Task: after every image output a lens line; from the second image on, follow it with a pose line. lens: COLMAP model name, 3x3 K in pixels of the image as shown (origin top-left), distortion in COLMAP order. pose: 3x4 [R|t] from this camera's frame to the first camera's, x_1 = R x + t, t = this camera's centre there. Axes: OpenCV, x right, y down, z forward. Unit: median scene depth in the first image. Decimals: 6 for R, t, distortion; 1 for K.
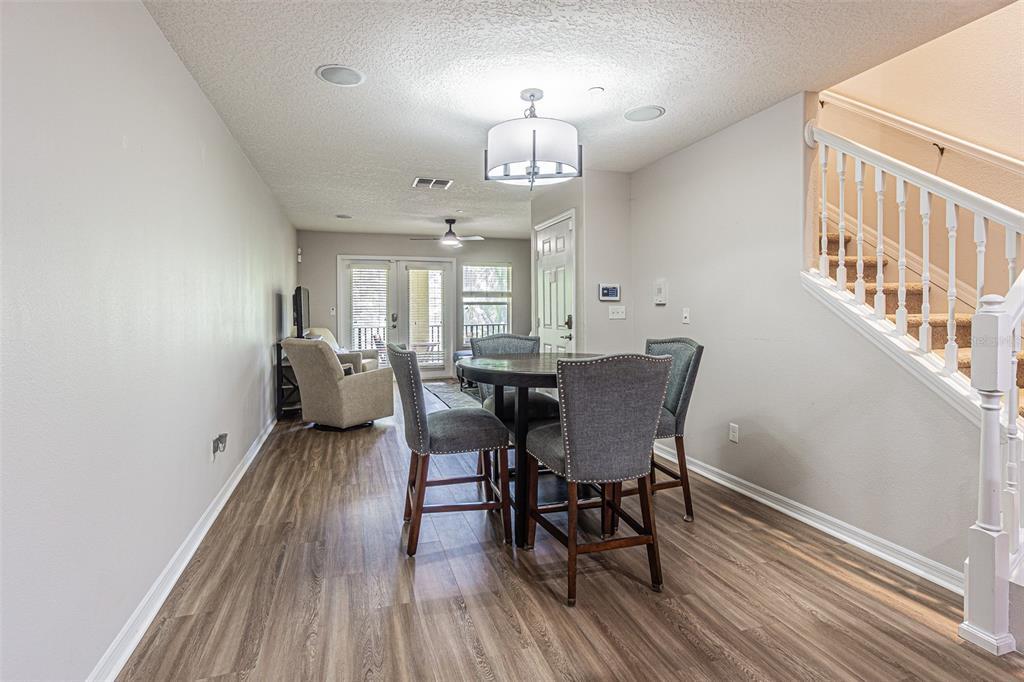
lens RADIAL K [[484.0, 0, 511.8], [0, 484.0, 311.1], [0, 0, 1]] dist [-0.002309, 0.000873]
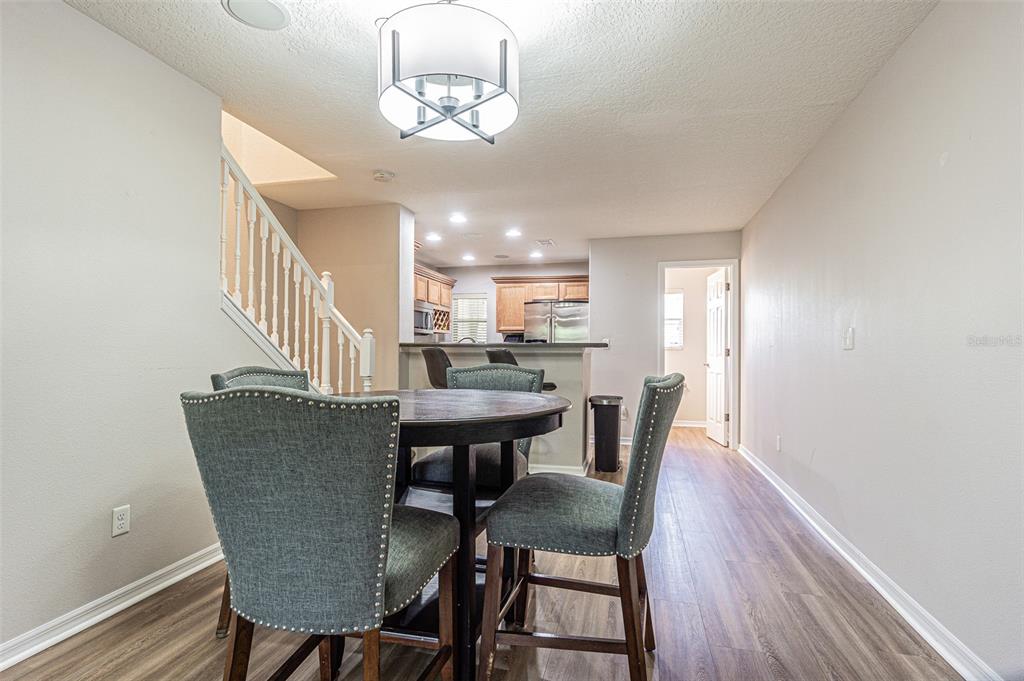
lens RADIAL K [[484.0, 0, 510.2], [0, 484.0, 344.4], [0, 0, 1]] dist [-0.002309, 0.000873]
pose [[-0.837365, 0.010469, 0.546544, -0.129351], [0.002166, 0.999872, -0.015834, 0.013297], [-0.546640, -0.012075, -0.837280, 0.512688]]
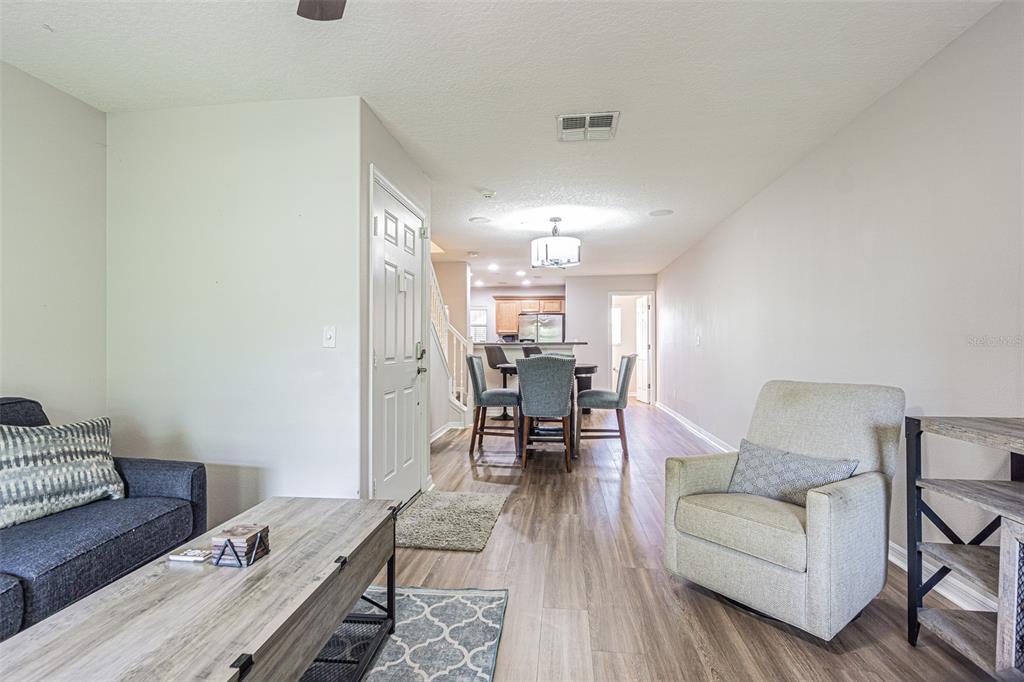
lens RADIAL K [[484.0, 0, 513.0], [0, 484.0, 342.4], [0, 0, 1]] dist [-0.002309, 0.000873]
pose [[-0.909564, 0.015259, 0.415284, -0.195695], [0.011674, 0.999869, -0.011170, 0.013473], [-0.415401, -0.005312, -0.909623, 0.945200]]
